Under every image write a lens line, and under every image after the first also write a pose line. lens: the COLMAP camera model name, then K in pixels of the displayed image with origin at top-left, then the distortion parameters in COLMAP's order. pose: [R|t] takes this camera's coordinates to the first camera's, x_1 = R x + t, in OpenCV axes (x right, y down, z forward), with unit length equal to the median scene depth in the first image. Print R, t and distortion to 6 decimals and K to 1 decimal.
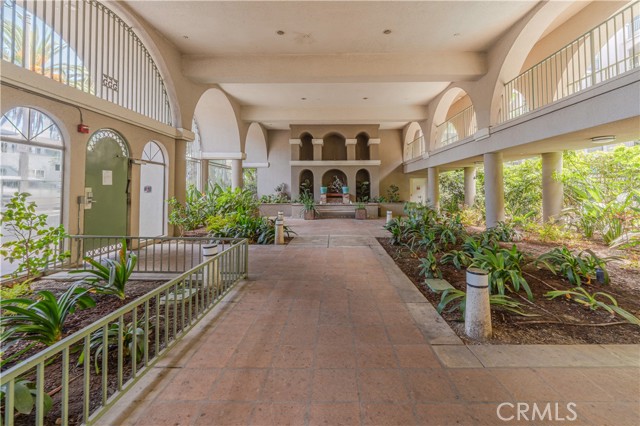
lens RADIAL K [[265.1, 0, 320.9], [0, 265.1, 185.0], [0, 0, 1]] dist [-0.000361, -0.000251]
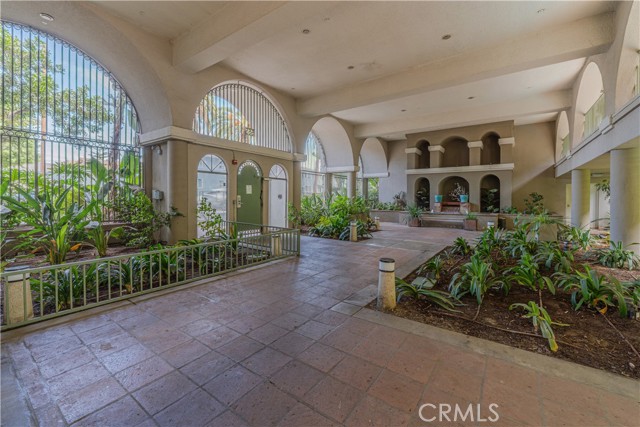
lens RADIAL K [[267.7, 0, 320.4], [0, 267.7, 207.4], [0, 0, 1]] dist [-0.000013, -0.000229]
pose [[0.813949, 0.027382, -0.580290, 0.275366], [0.003532, 0.998637, 0.052076, -0.000342], [0.580925, -0.044436, 0.812743, -0.061879]]
